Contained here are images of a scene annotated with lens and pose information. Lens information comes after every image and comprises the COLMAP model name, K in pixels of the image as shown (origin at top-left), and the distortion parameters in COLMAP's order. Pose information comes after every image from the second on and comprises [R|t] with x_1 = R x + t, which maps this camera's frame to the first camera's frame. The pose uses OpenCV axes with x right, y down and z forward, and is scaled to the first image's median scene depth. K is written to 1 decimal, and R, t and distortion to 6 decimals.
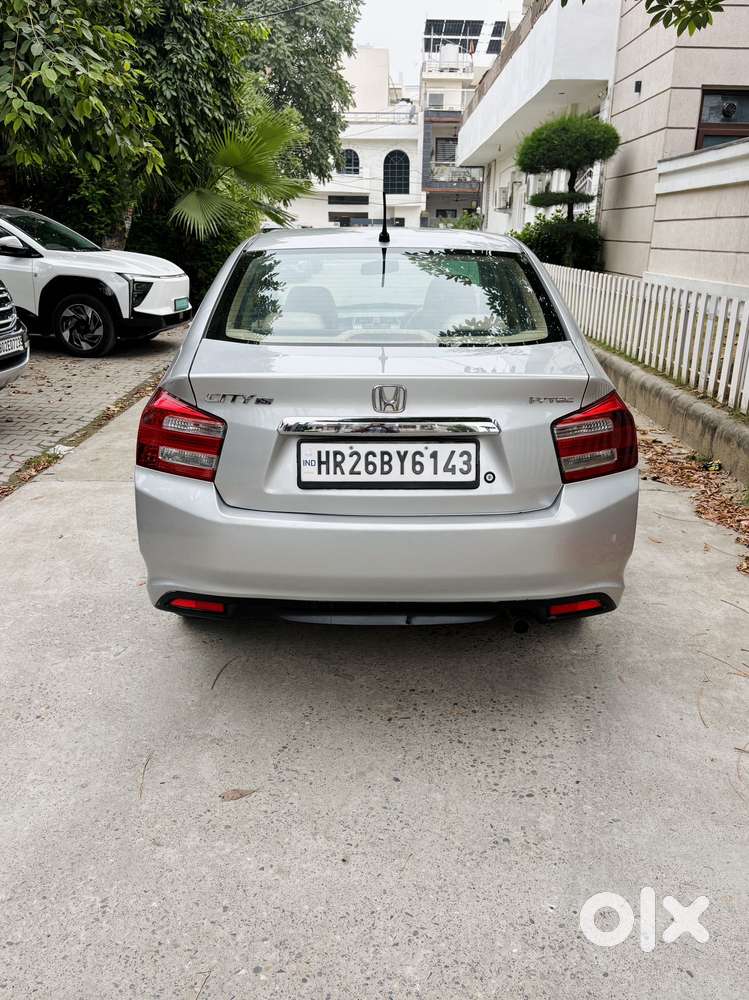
lens RADIAL K [[800.9, 0, 380.9], [0, 800.9, 537.8], [0, 0, 1]] dist [0.089931, -0.092746]
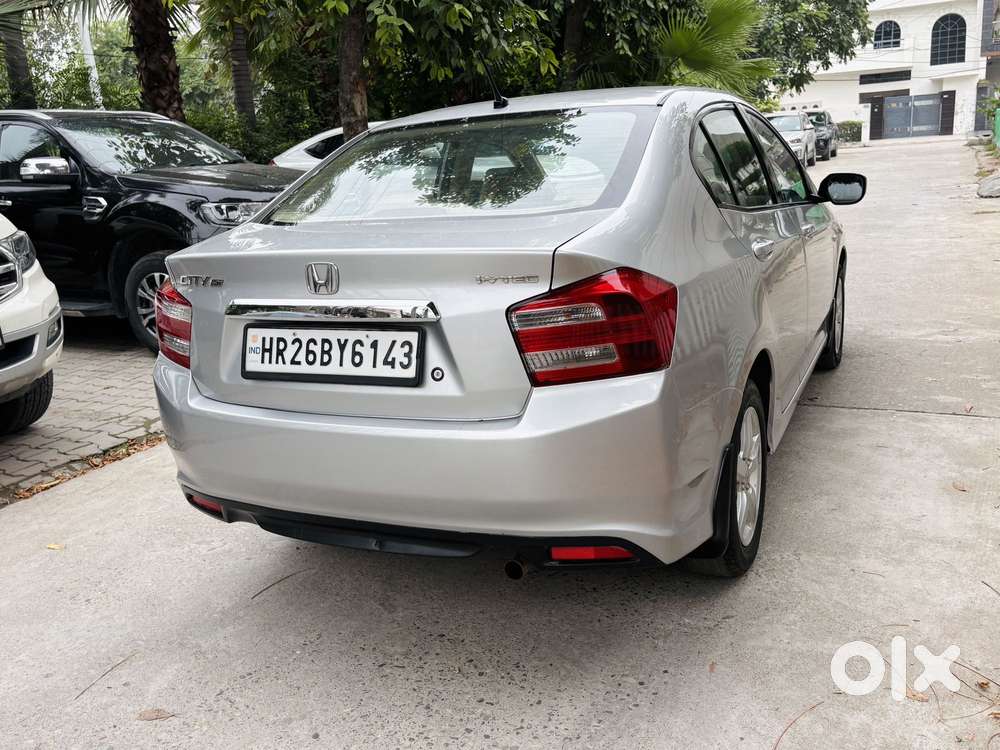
lens RADIAL K [[886.7, 0, 498.2], [0, 886.7, 376.6], [0, 0, 1]] dist [0.040908, -0.017547]
pose [[0.903043, 0.038169, -0.427851, 0.566244], [-0.076750, 0.994353, -0.073285, -0.012370], [0.422638, 0.099017, 0.900873, 0.223605]]
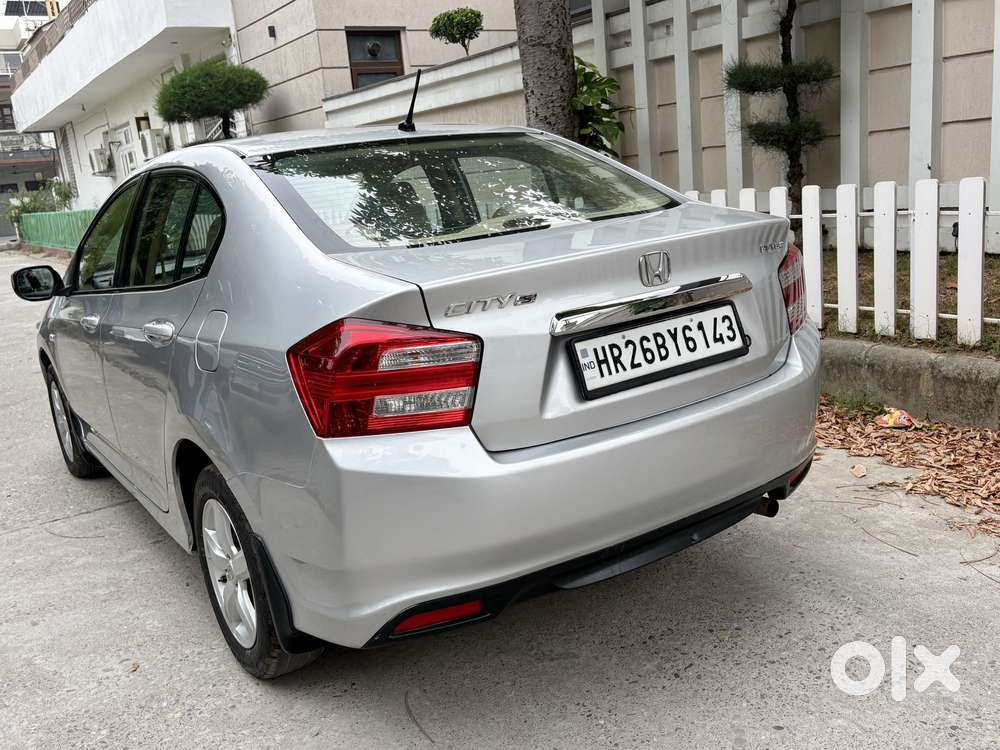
lens RADIAL K [[890.1, 0, 500.9], [0, 890.1, 371.2], [0, 0, 1]] dist [0.035141, -0.005687]
pose [[0.829425, -0.210981, 0.517244, -0.589623], [0.290204, 0.953922, -0.076256, -0.046661], [-0.477322, 0.213355, 0.852434, 0.306159]]
